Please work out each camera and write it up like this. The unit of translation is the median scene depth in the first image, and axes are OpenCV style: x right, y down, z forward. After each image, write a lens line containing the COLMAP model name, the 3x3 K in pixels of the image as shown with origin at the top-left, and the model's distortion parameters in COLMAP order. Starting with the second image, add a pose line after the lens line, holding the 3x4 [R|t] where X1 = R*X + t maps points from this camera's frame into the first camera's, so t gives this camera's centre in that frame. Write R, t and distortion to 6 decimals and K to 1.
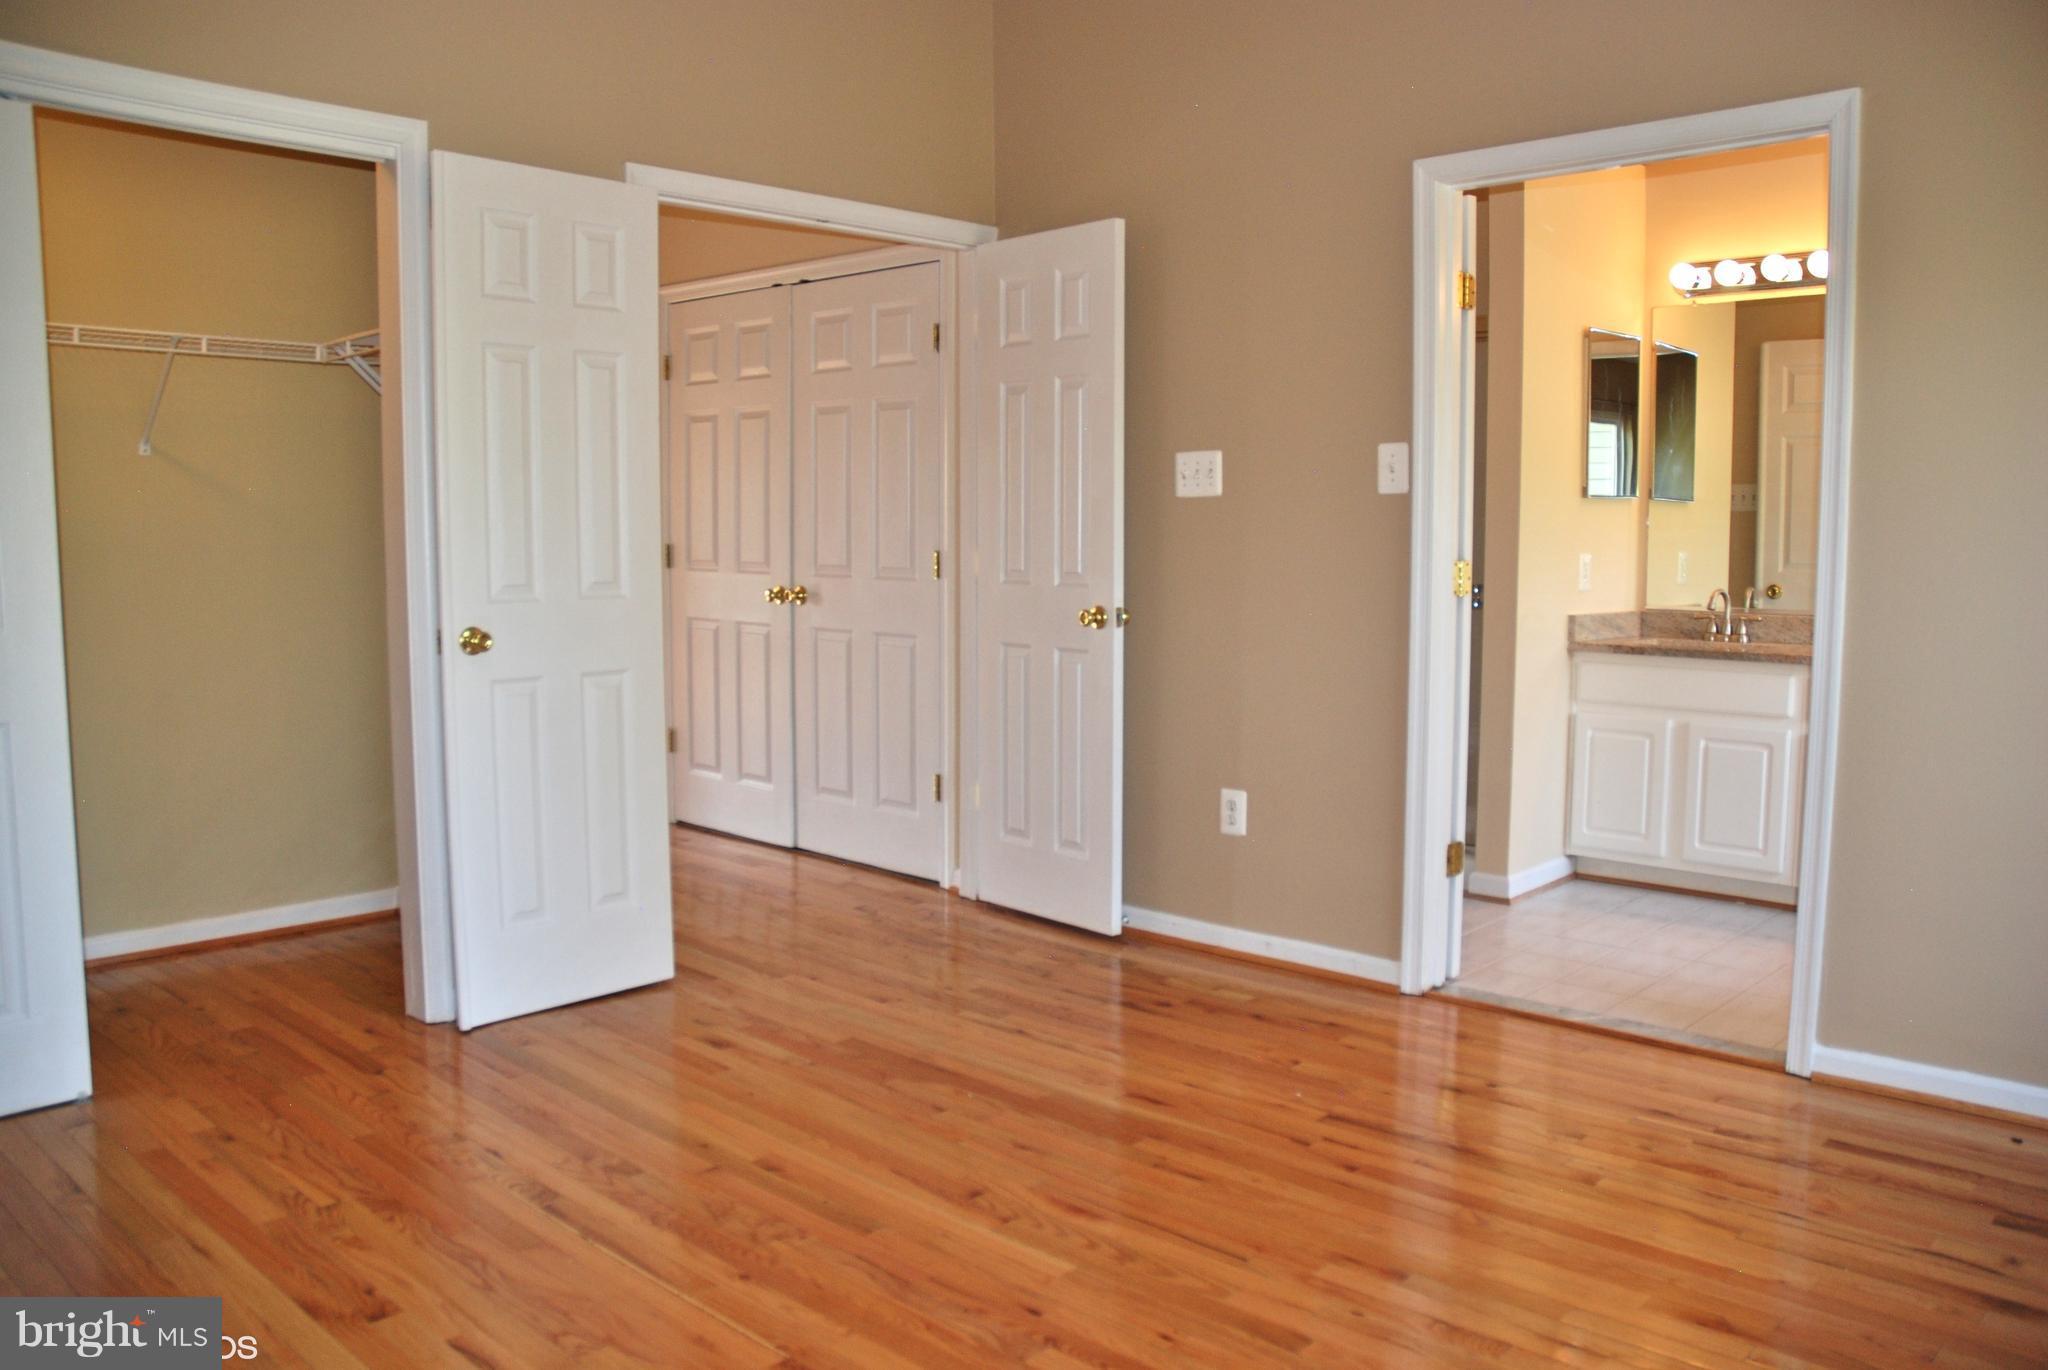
lens RADIAL K [[1646.2, 0, 1024.0], [0, 1646.2, 685.0], [0, 0, 1]] dist [-0.111622, 0.099845]
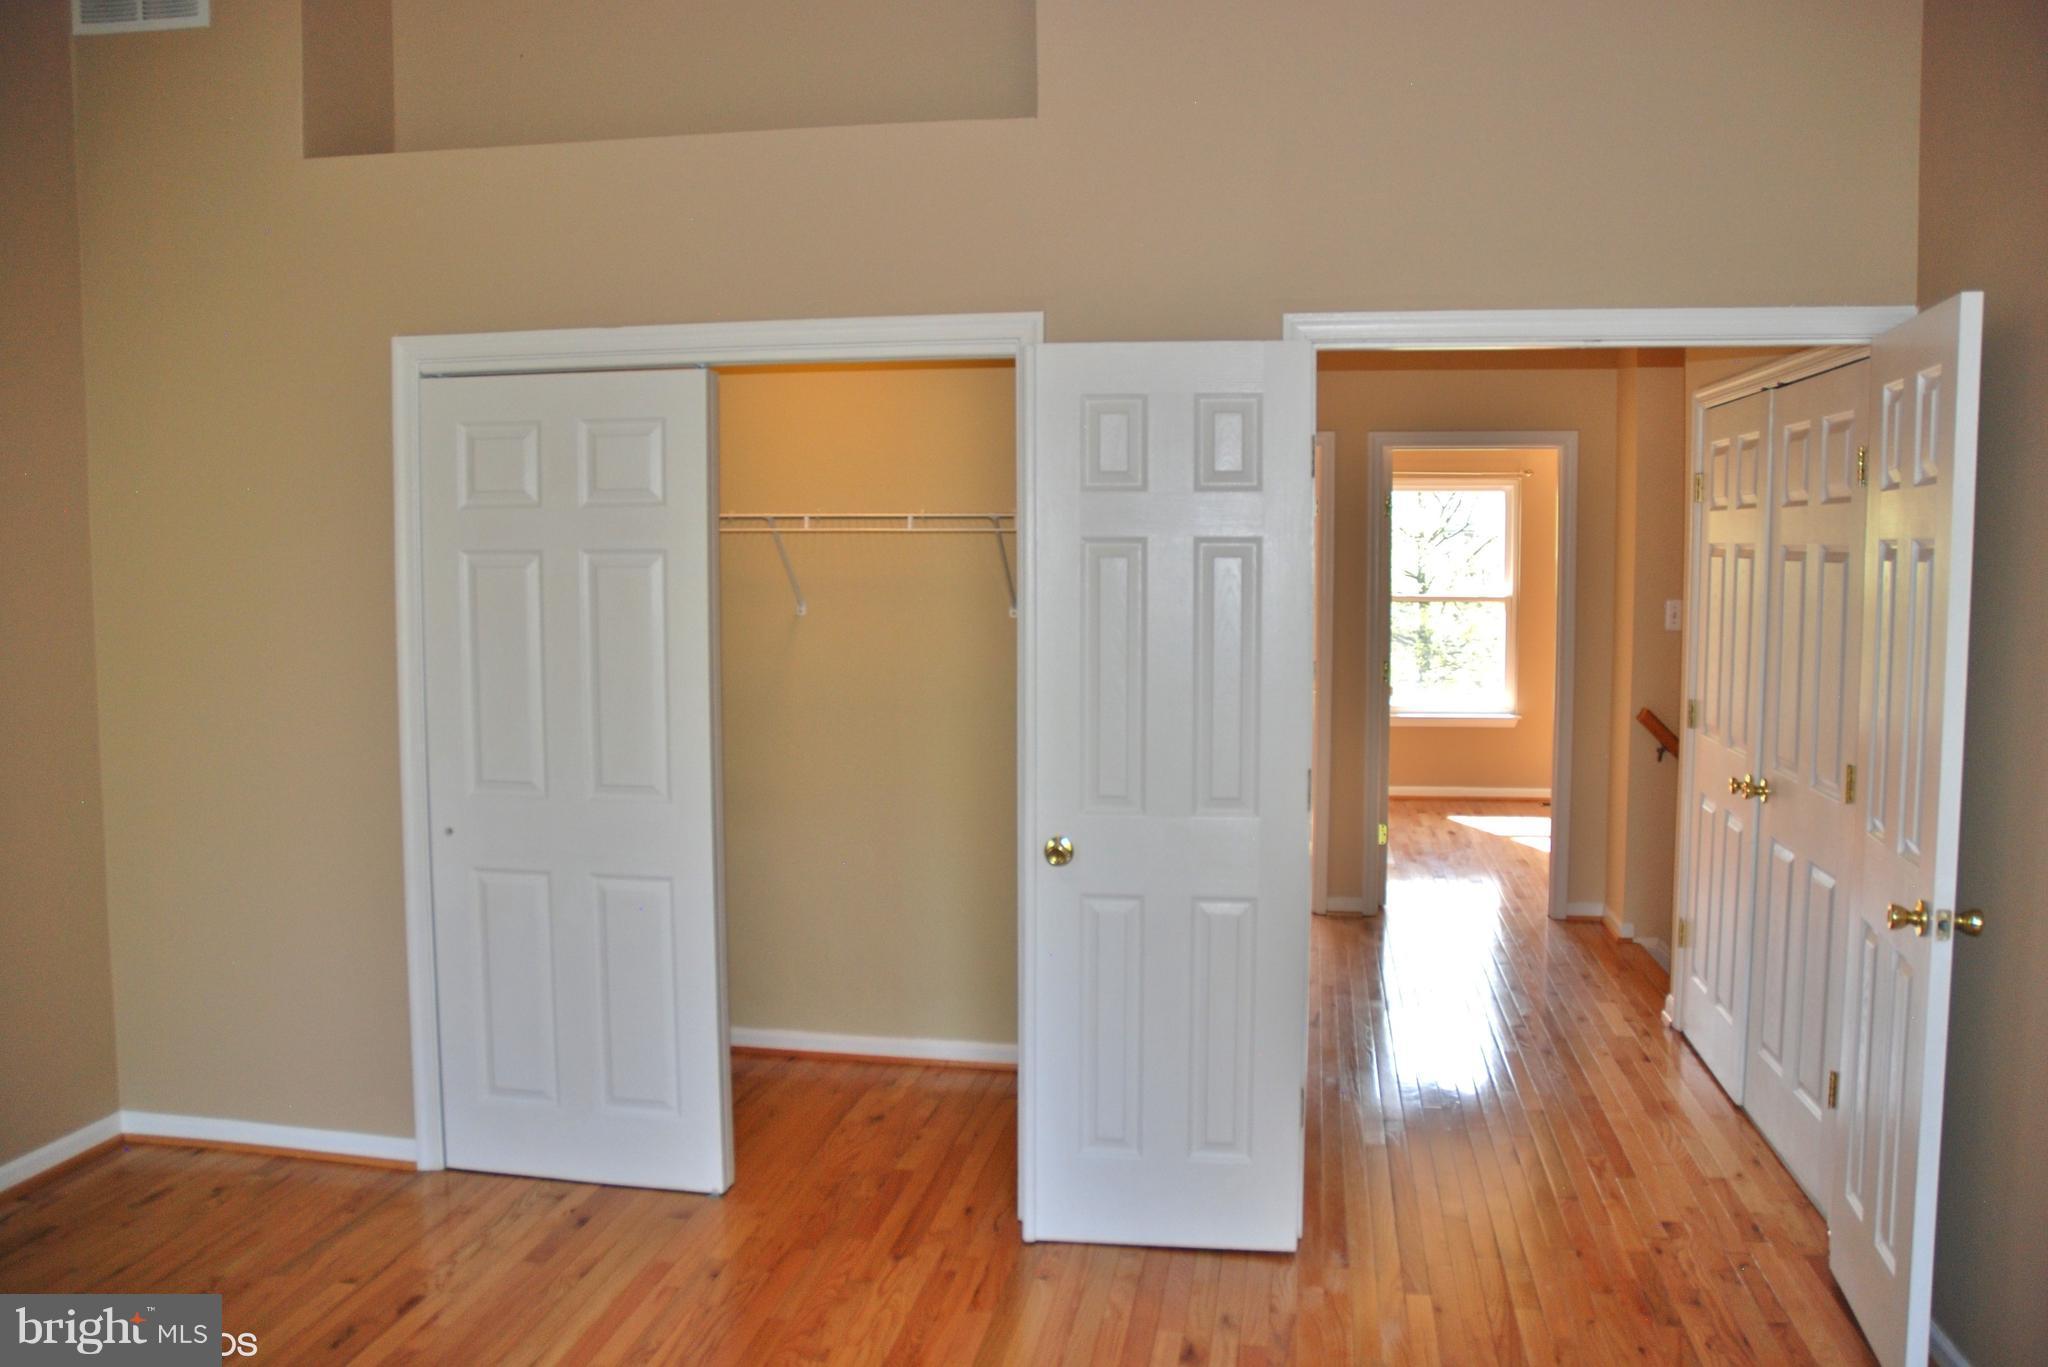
lens RADIAL K [[1617.9, 0, 1024.0], [0, 1617.9, 683.5], [0, 0, 1]] dist [-0.178141, 0.166085]
pose [[0.549879, 0.068201, -0.832455, 0.396749], [-0.077972, 0.996500, 0.030136, -0.139699], [0.831597, 0.048337, 0.553273, 0.419858]]
